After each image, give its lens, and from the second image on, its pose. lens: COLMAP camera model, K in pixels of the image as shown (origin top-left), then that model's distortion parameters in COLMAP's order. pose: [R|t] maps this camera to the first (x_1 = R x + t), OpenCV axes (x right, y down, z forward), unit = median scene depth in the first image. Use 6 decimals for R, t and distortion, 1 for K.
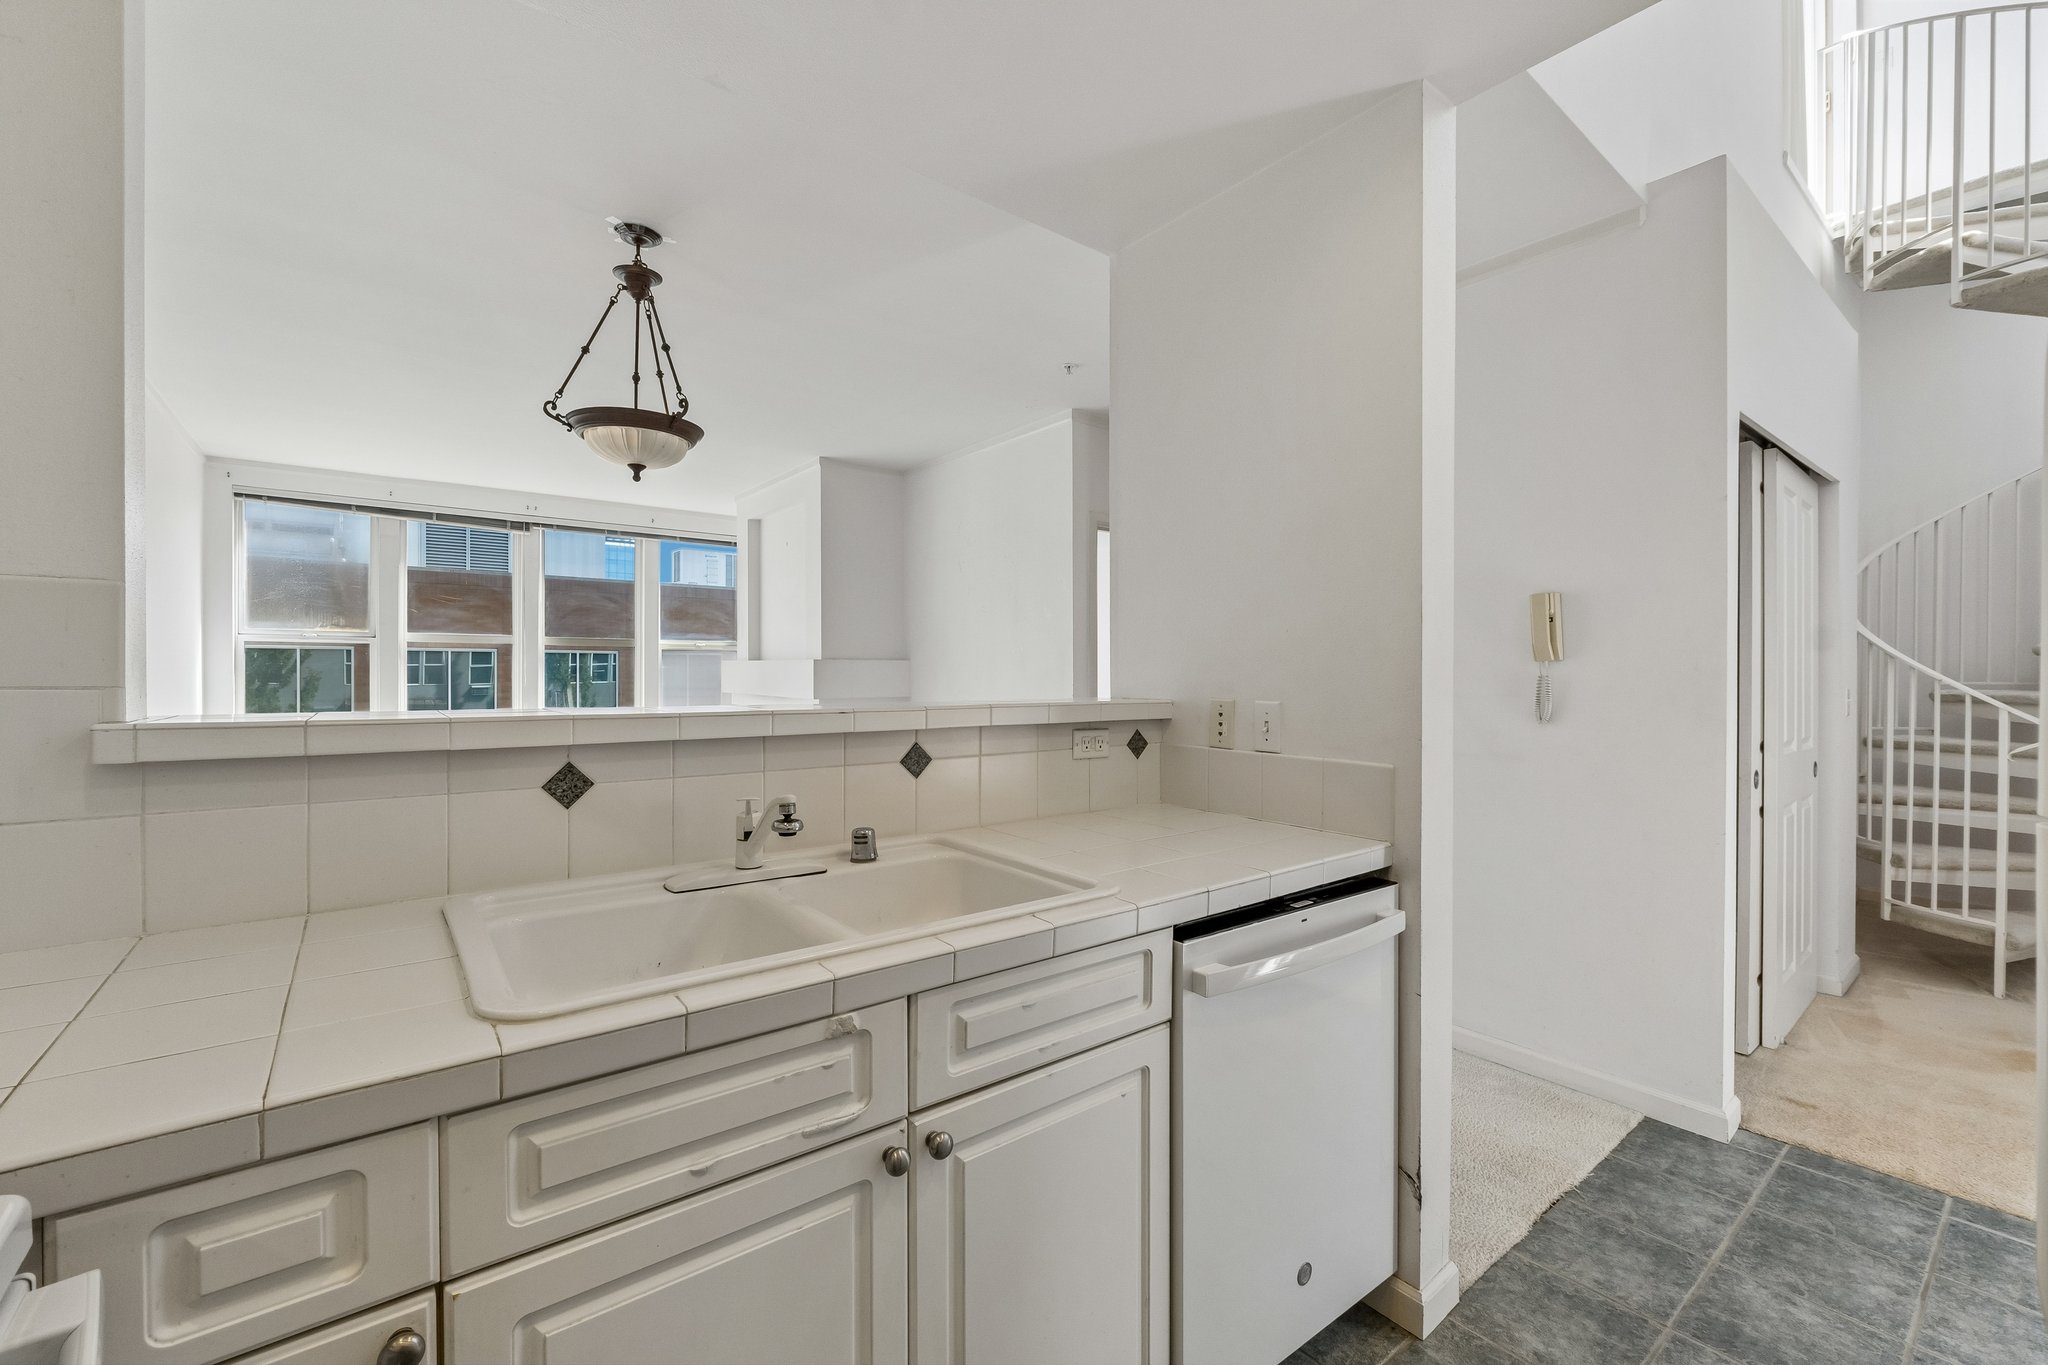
lens RADIAL K [[843.1, 0, 1047.1], [0, 843.1, 677.1], [0, 0, 1]] dist [-0.001555, 0.000080]
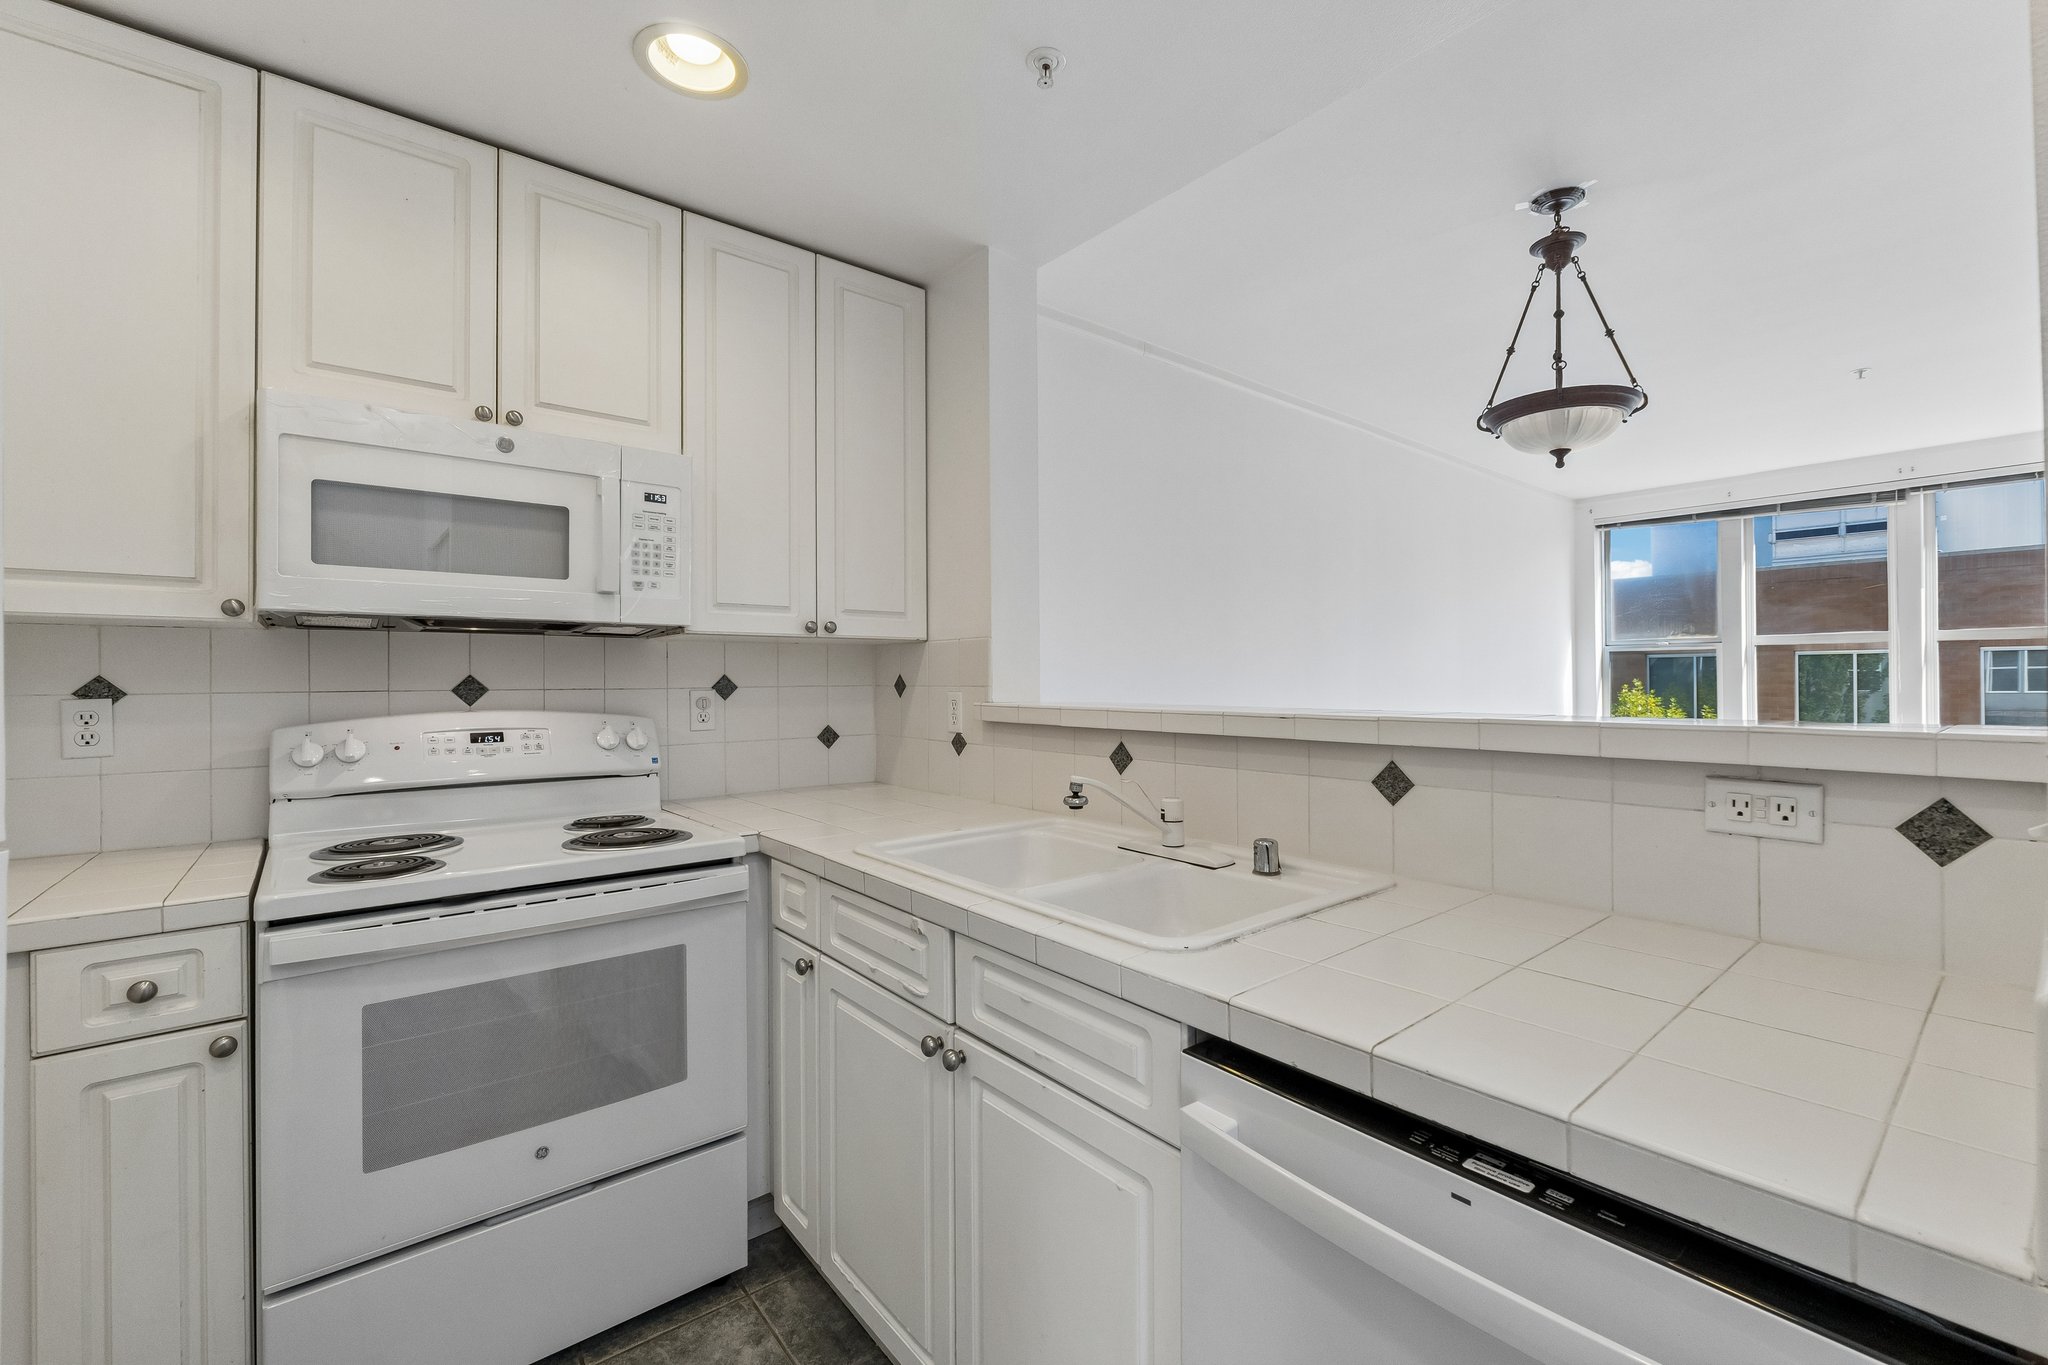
lens RADIAL K [[849.9, 0, 1032.1], [0, 849.9, 678.5], [0, 0, 1]] dist [-0.007950, -0.000253]
pose [[0.018734, -0.005857, -0.999807, 0.299394], [-0.000189, 0.999983, -0.005861, 0.001270], [0.999824, 0.000299, 0.018733, 0.292317]]
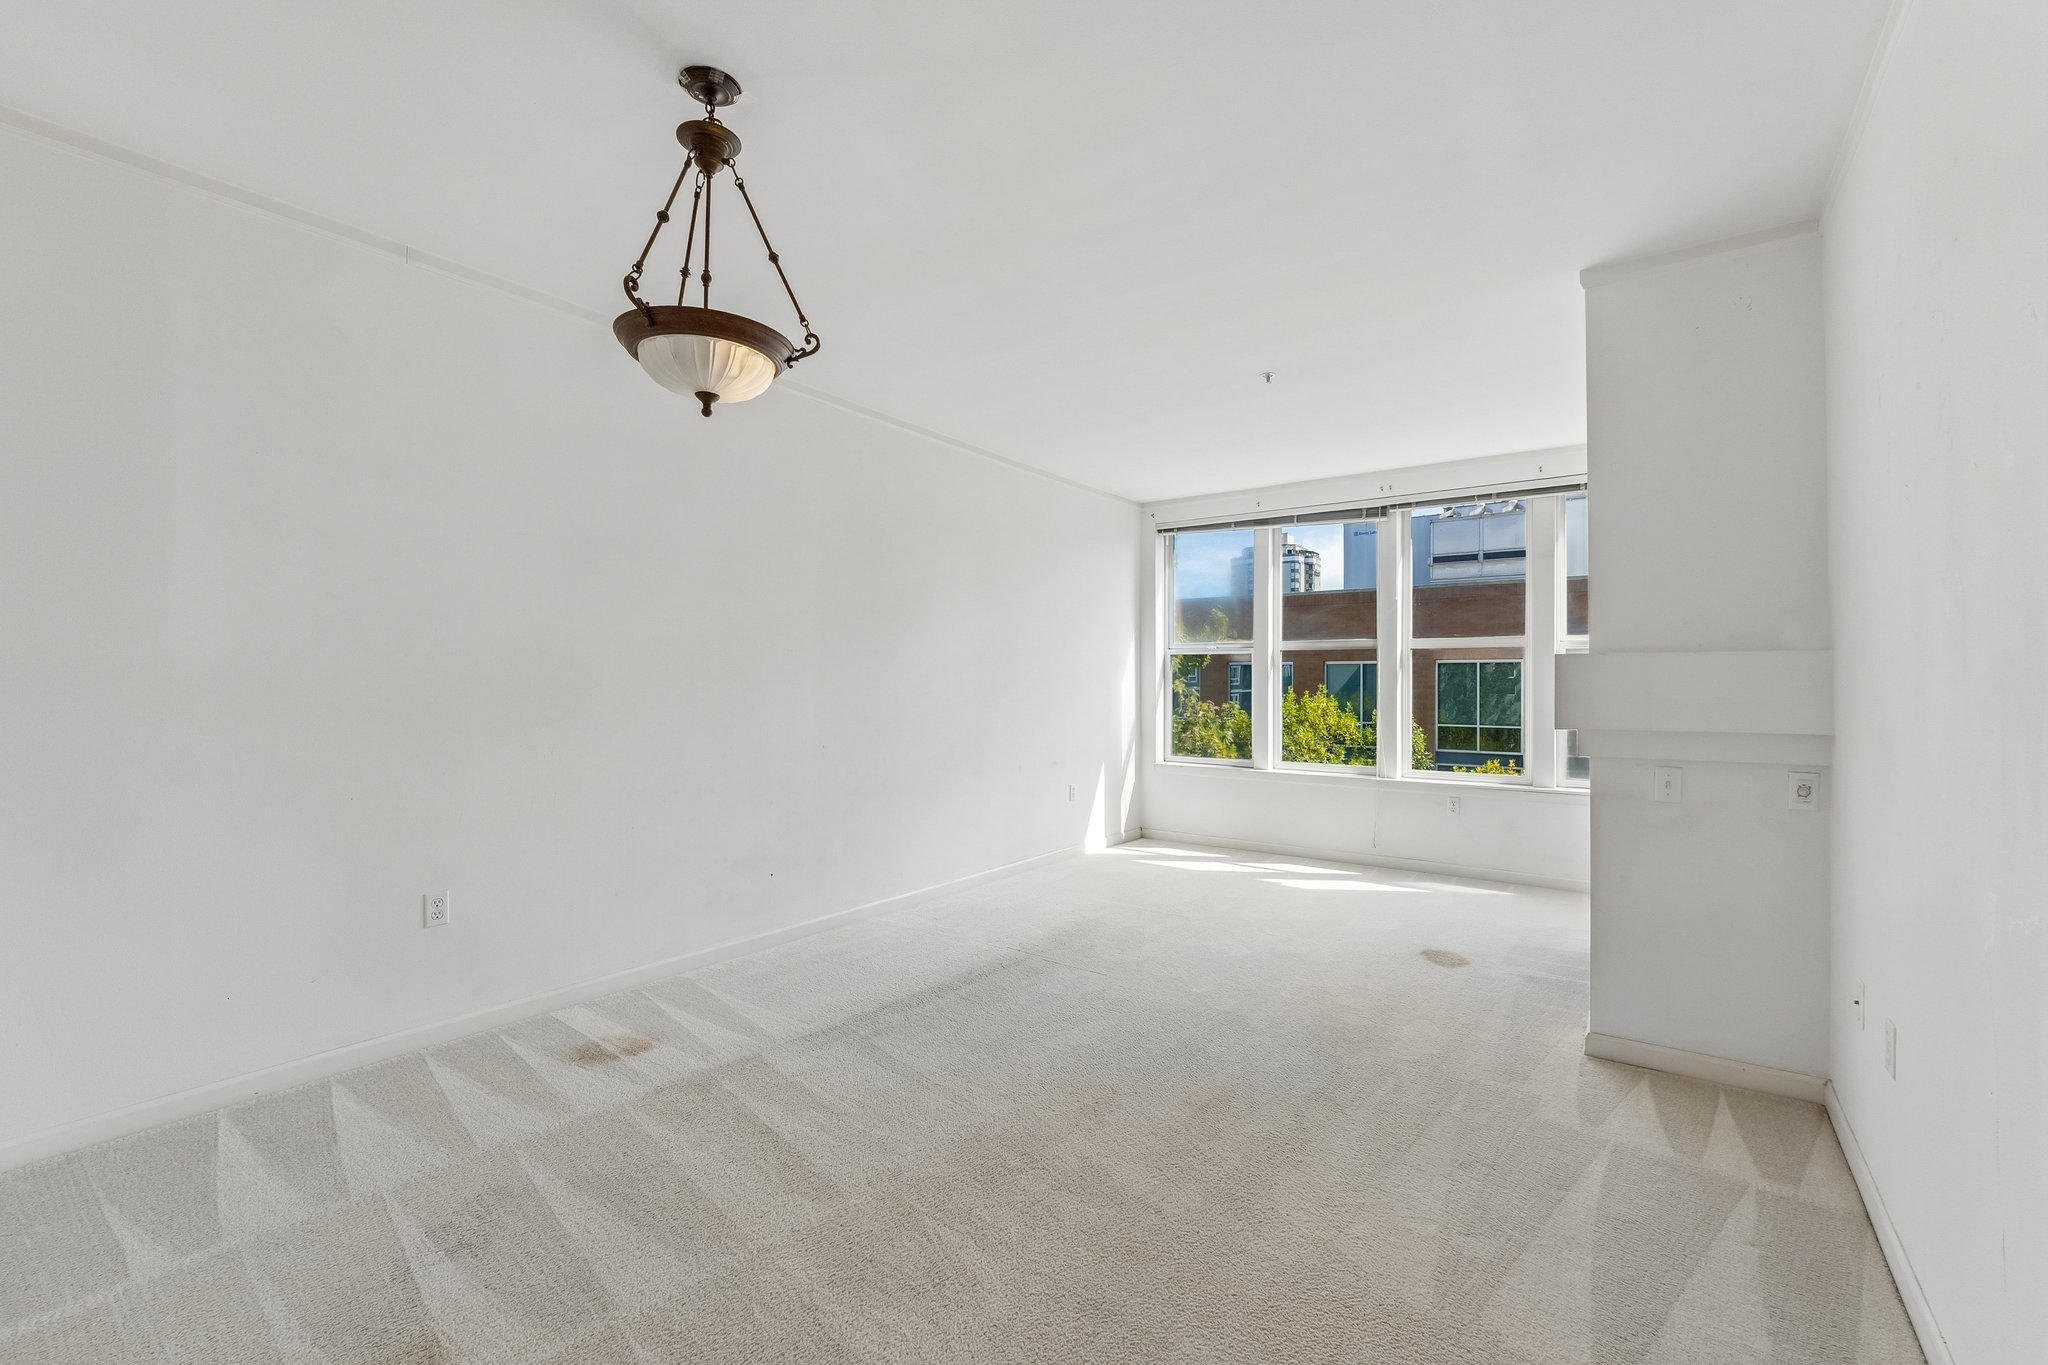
lens RADIAL K [[855.9, 0, 1024.0], [0, 855.9, 682.5], [0, 0, 1]] dist [-0.008821, -0.000017]
pose [[0.264380, -0.001406, -0.964418, 0.219691], [-0.006790, 0.999971, -0.003320, 0.000934], [0.964395, 0.007426, 0.264363, 0.764327]]
